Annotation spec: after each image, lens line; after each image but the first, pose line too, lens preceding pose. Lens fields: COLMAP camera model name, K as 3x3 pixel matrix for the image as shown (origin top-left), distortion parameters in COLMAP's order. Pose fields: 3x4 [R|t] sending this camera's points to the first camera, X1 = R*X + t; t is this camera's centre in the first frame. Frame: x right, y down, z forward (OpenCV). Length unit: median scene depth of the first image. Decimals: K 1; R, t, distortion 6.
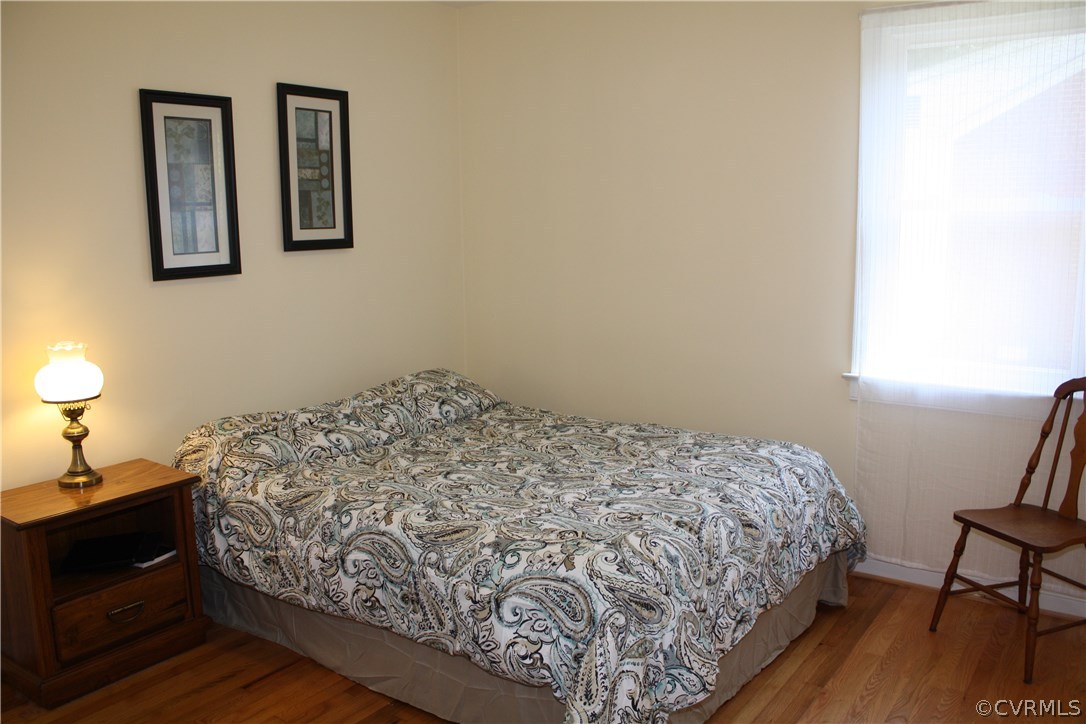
lens RADIAL K [[910.8, 0, 545.3], [0, 910.8, 368.7], [0, 0, 1]] dist [-0.163972, 0.134860]
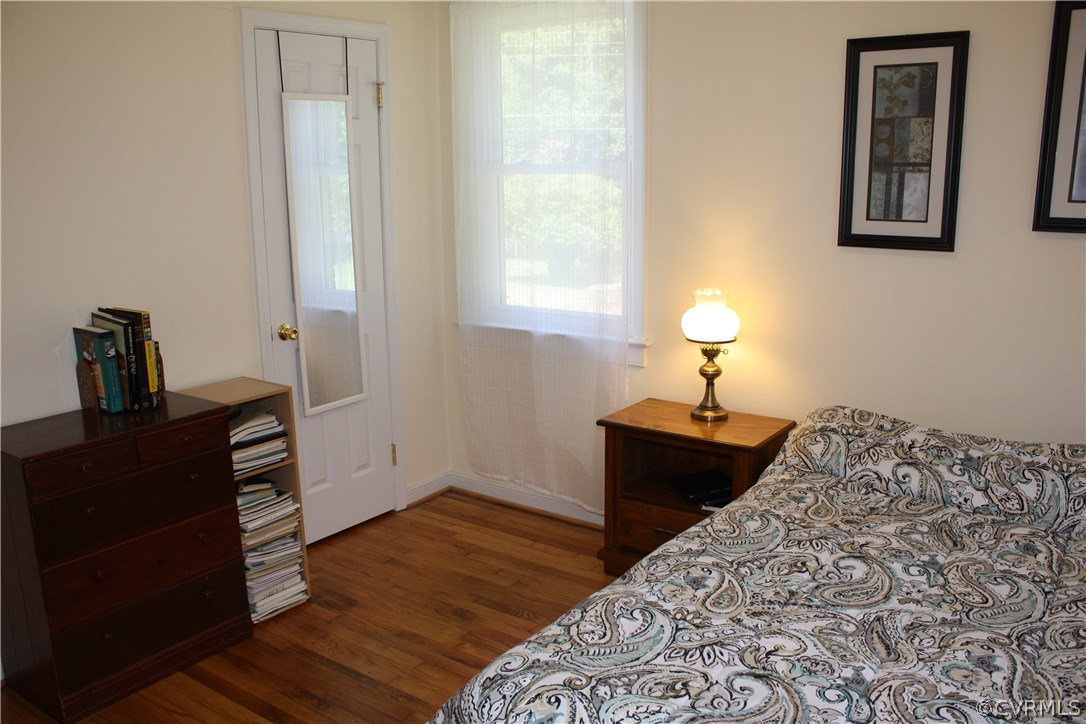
lens RADIAL K [[910.8, 0, 536.8], [0, 910.8, 368.5], [0, 0, 1]] dist [-0.163972, 0.134860]
pose [[-0.018995, 0.224347, -0.974324, 0.542062], [-0.158259, 0.961540, 0.224488, -0.142554], [0.987215, 0.158459, 0.017240, 0.722037]]
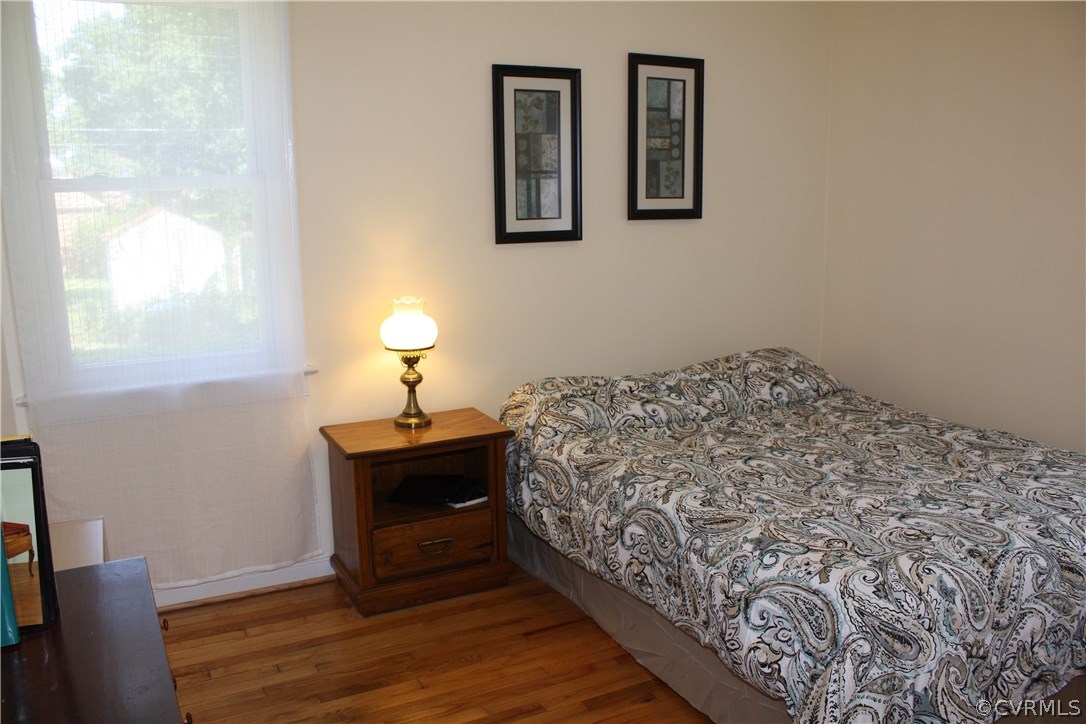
lens RADIAL K [[910.8, 0, 543.0], [0, 910.8, 364.7], [0, 0, 1]] dist [-0.163972, 0.134860]
pose [[0.889400, 0.094632, -0.447228, 0.117102], [-0.078970, 0.995436, 0.053582, -0.017950], [0.450258, -0.012338, 0.892813, 0.048037]]
